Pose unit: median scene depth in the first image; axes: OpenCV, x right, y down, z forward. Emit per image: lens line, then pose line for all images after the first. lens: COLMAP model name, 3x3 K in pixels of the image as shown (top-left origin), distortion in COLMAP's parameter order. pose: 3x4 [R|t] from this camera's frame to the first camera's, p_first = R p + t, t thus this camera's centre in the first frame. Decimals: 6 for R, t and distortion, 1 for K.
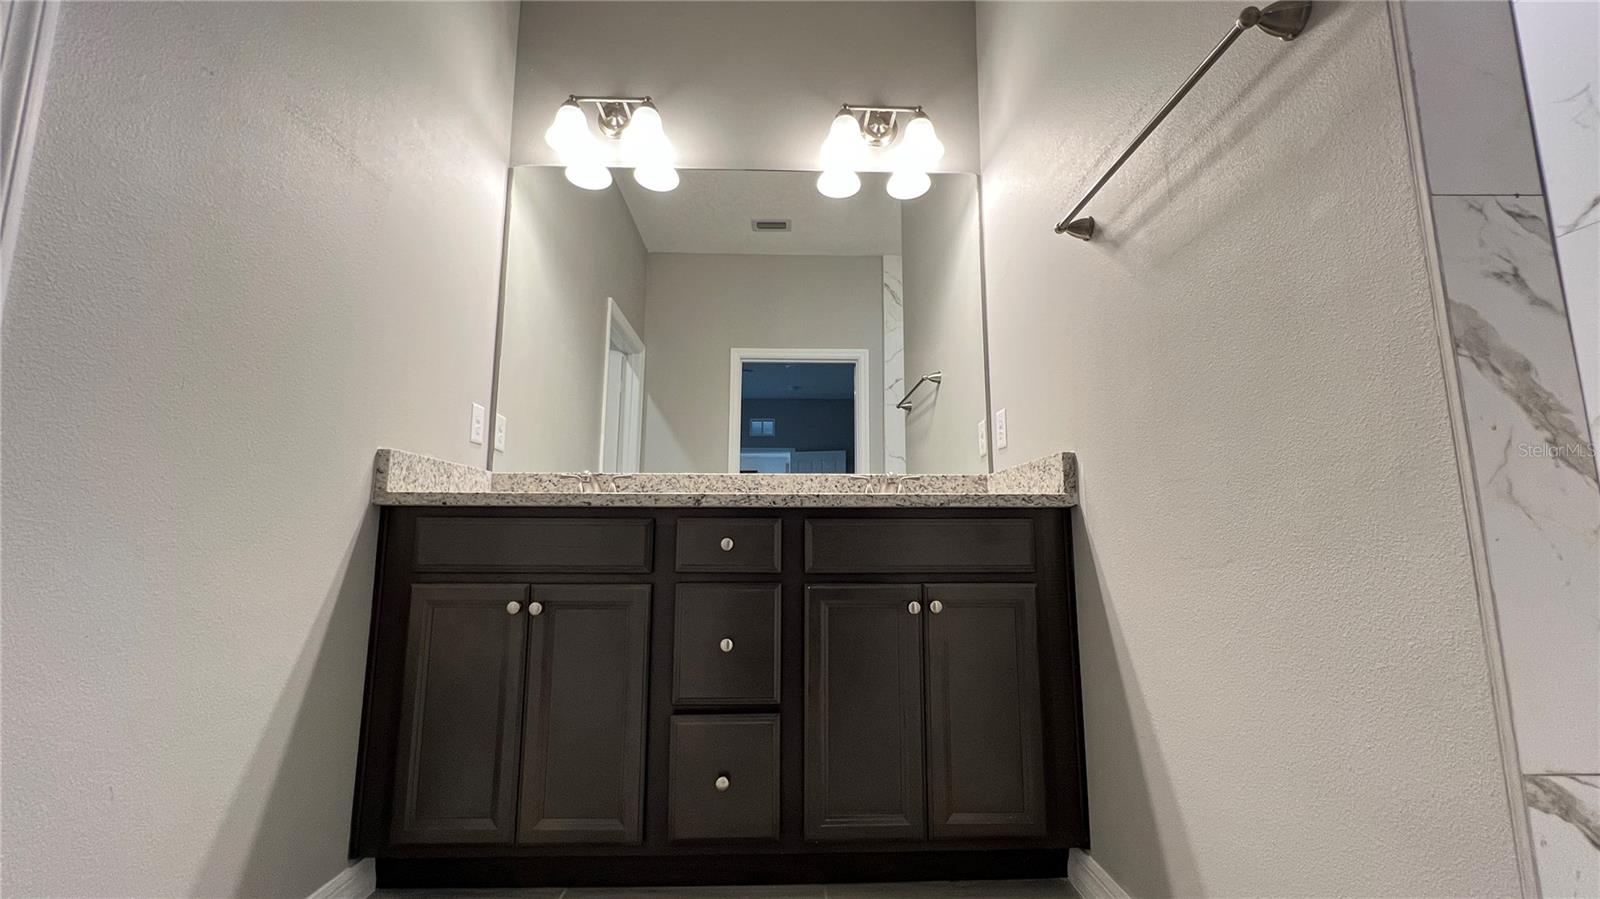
lens RADIAL K [[640.6, 0, 797.7], [0, 640.6, 444.5], [0, 0, 1]] dist [-0.002862, 0.001691]
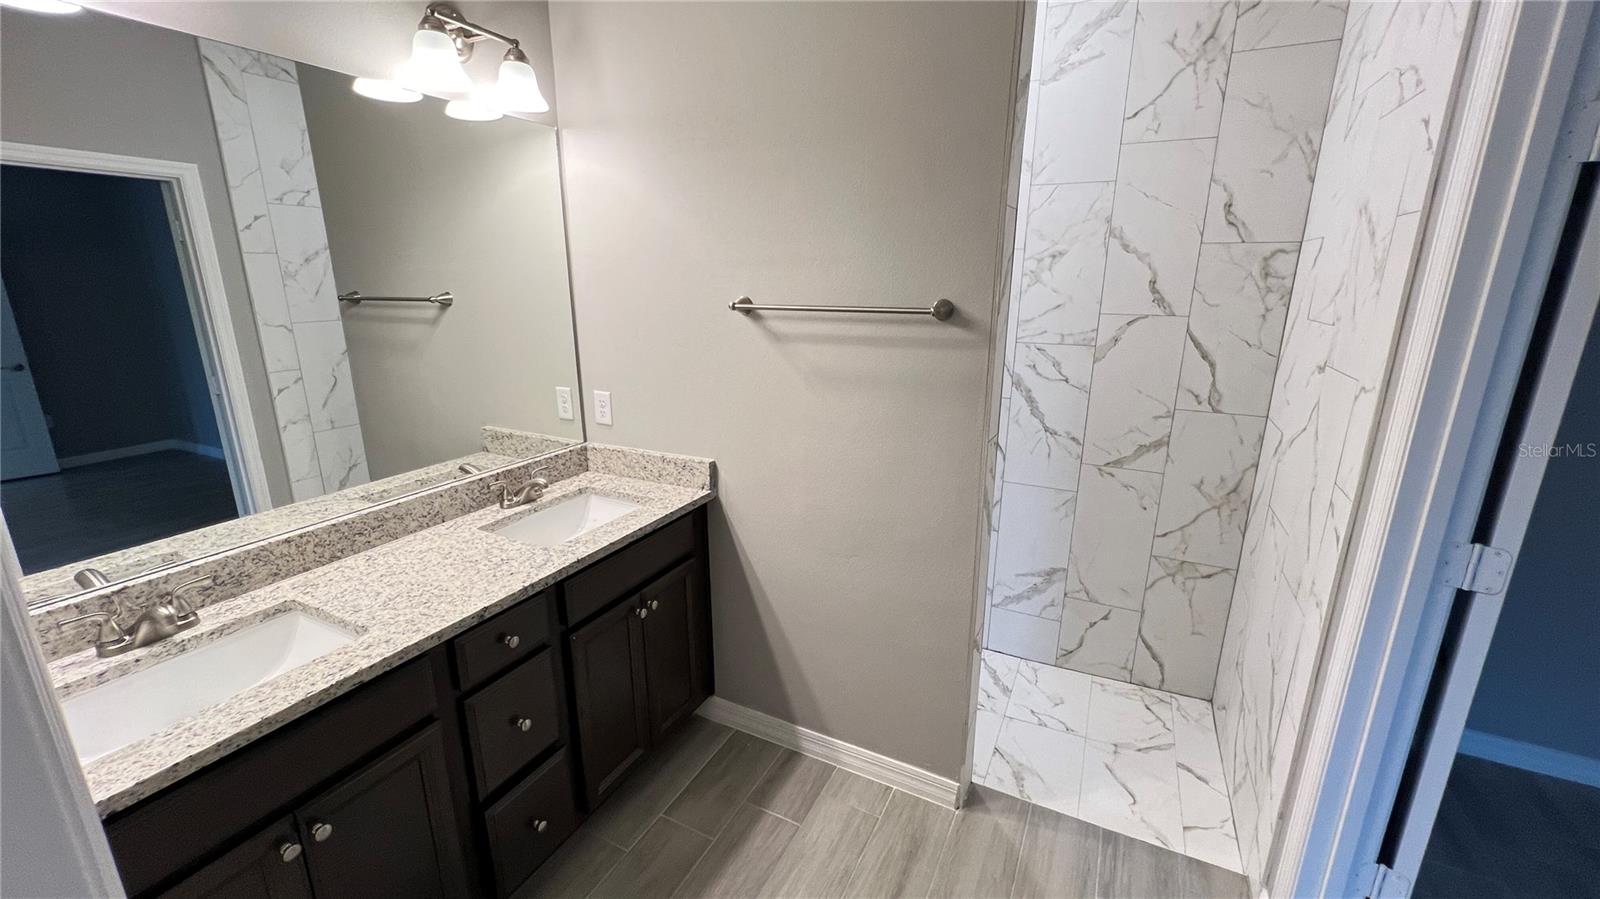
lens RADIAL K [[640.6, 0, 795.2], [0, 640.6, 451.7], [0, 0, 1]] dist [-0.002862, 0.001691]
pose [[0.483995, -0.233293, 0.843399, -0.652189], [-0.123716, 0.935884, 0.329872, -0.488681], [-0.866281, -0.263999, 0.424101, 0.274294]]
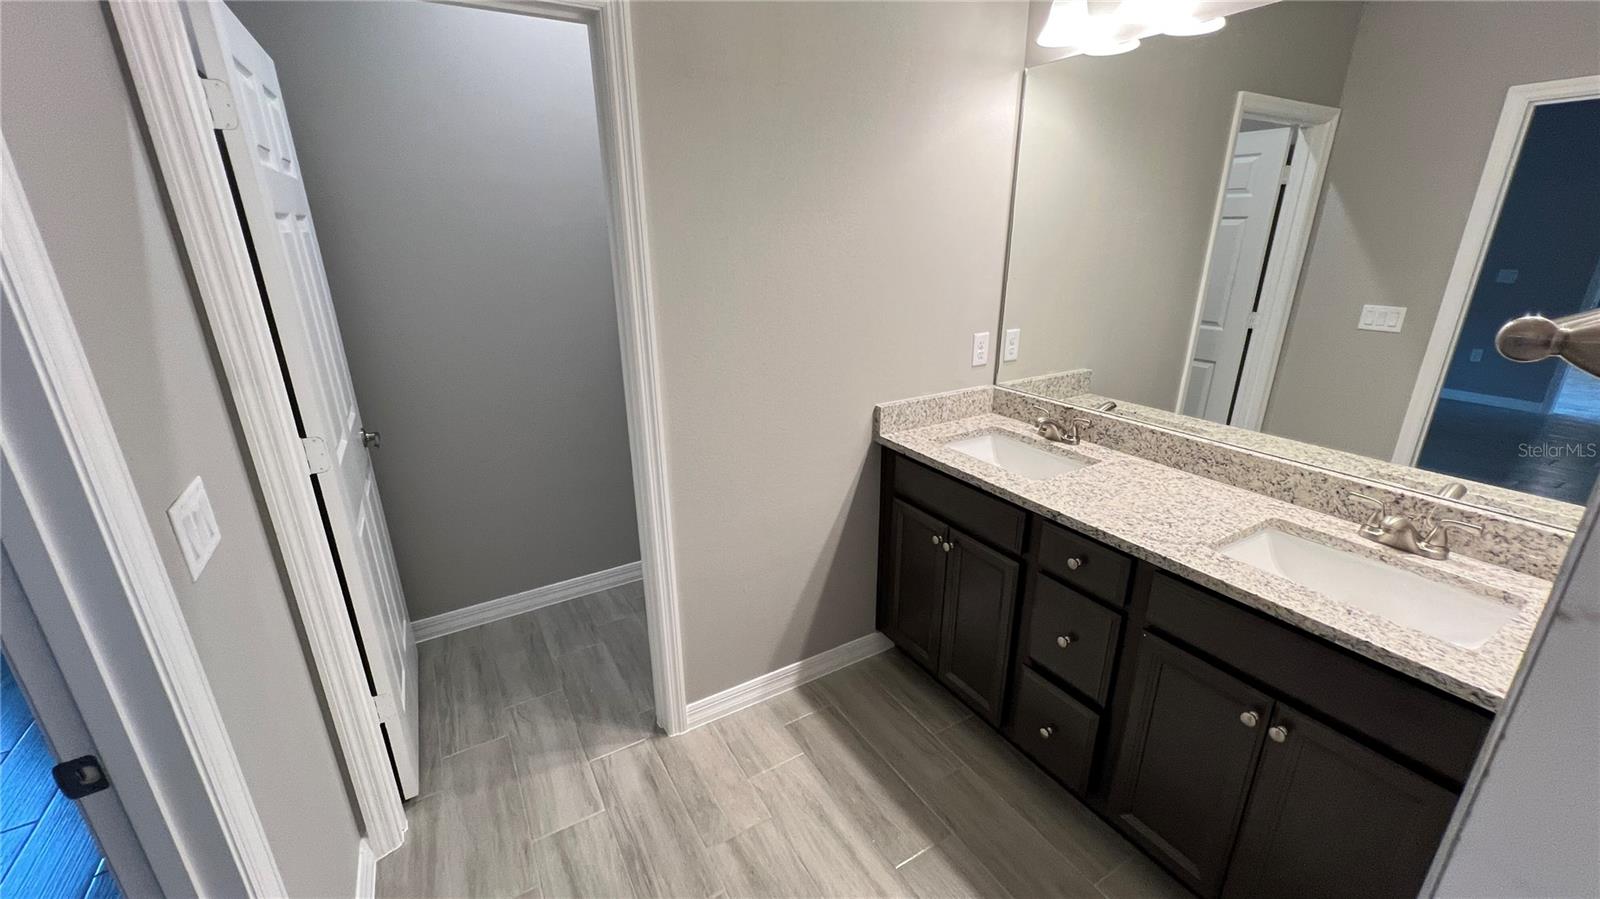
lens RADIAL K [[640.6, 0, 797.6], [0, 640.6, 451.2], [0, 0, 1]] dist [-0.002862, 0.001691]
pose [[0.482208, 0.281354, -0.829648, 0.489865], [0.137073, 0.911130, 0.388656, -0.480728], [0.865267, -0.301135, 0.400788, 0.227459]]
